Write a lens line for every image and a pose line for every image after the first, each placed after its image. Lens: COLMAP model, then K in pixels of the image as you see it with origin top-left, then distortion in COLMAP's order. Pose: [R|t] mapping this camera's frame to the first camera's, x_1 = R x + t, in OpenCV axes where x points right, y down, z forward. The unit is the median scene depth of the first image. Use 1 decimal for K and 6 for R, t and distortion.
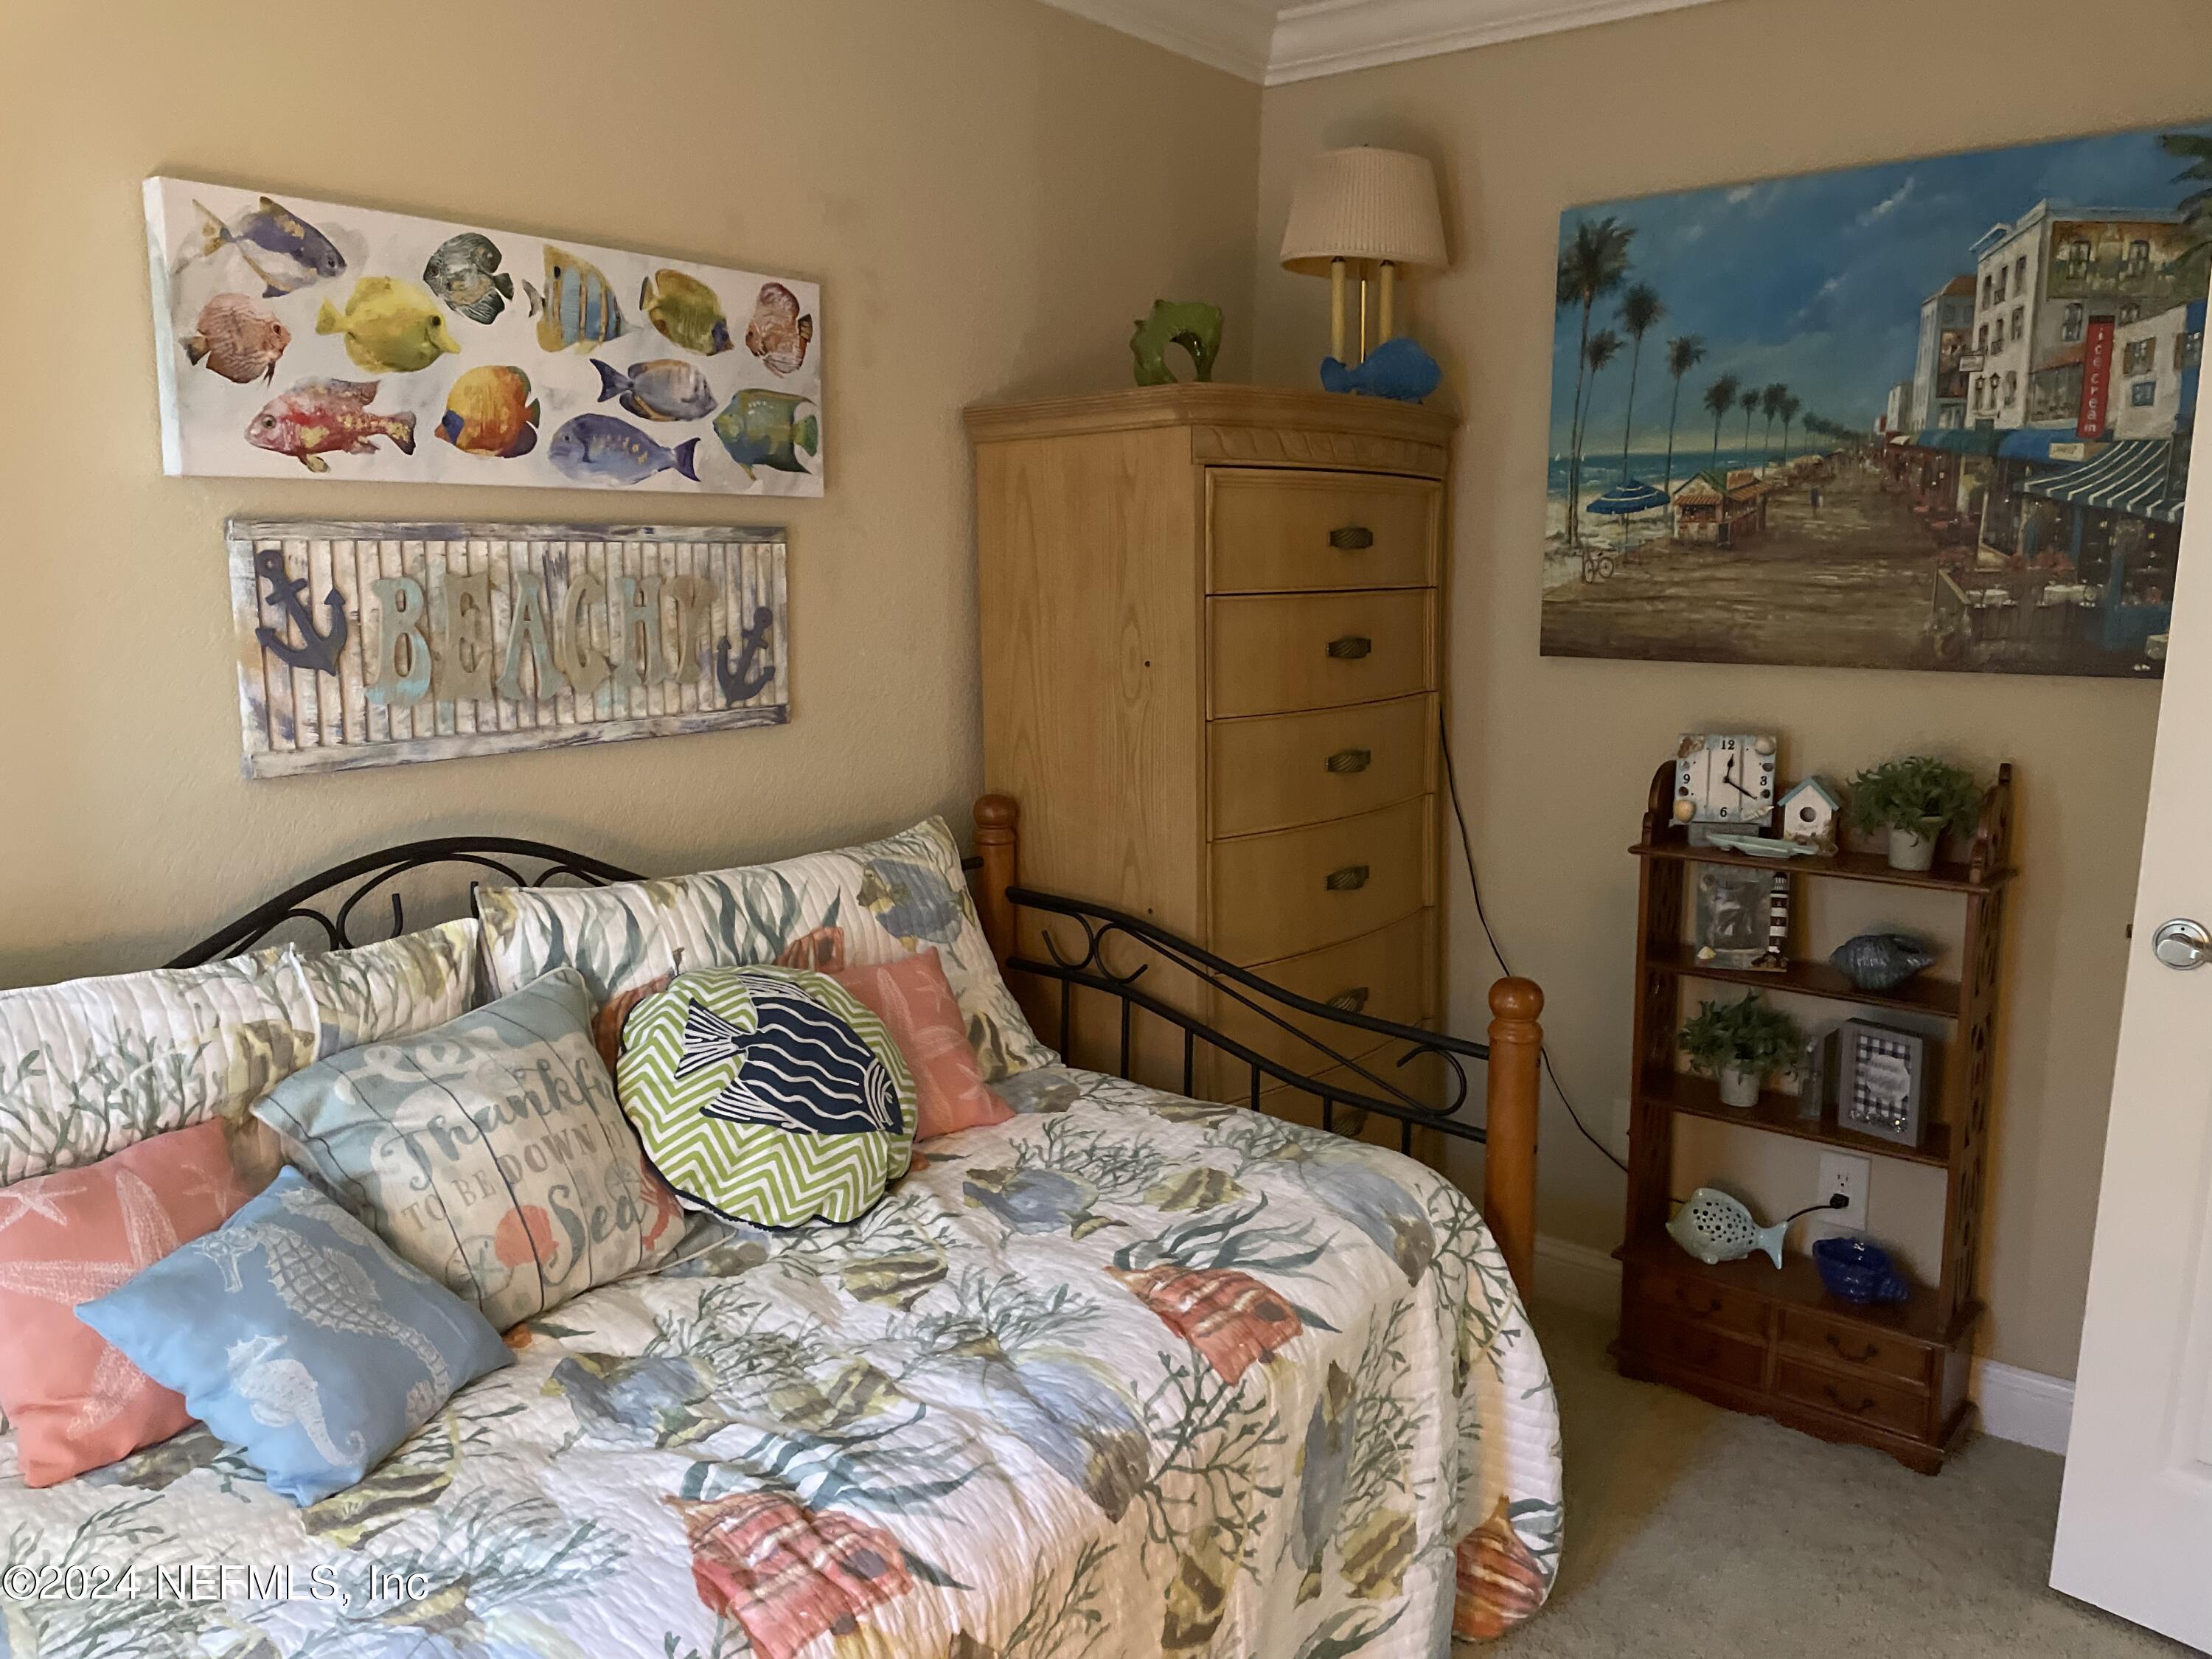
lens RADIAL K [[1667.9, 0, 1049.1], [0, 1667.9, 830.4], [0, 0, 1]] dist [0.059701, -0.076664]
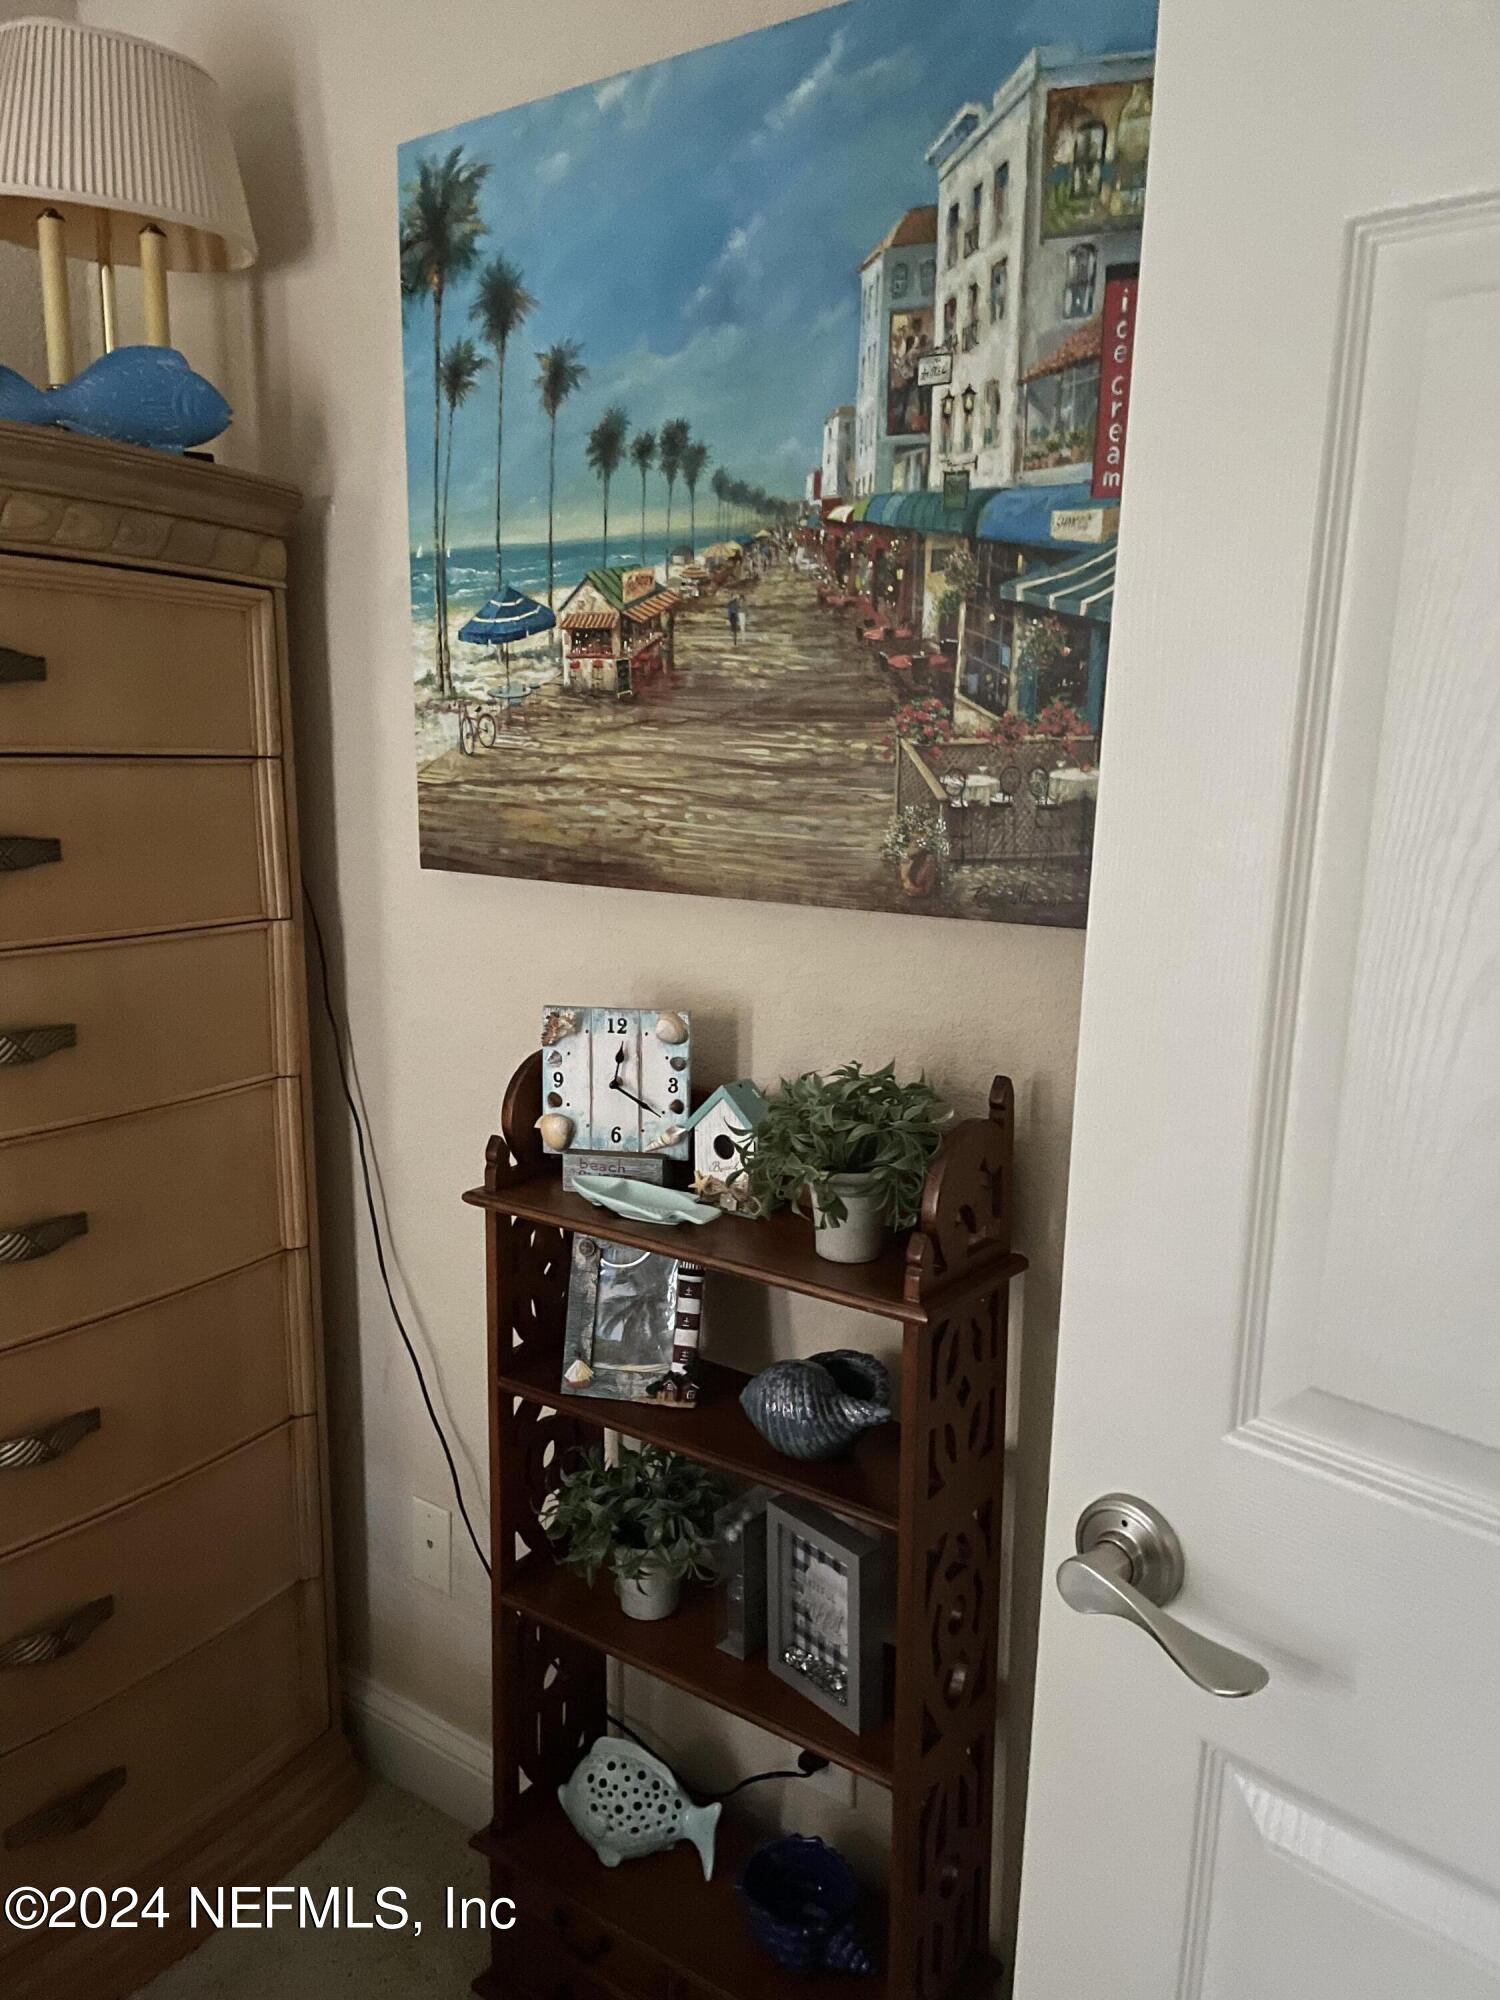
lens RADIAL K [[1508.0, 0, 733.3], [0, 1508.0, 1006.2], [0, 0, 1]] dist [0.059701, -0.076664]
pose [[0.995241, 0.004639, 0.097329, 0.405520], [-0.005470, 0.999951, 0.008278, -0.064650], [-0.097286, -0.008771, 0.995218, 0.470808]]
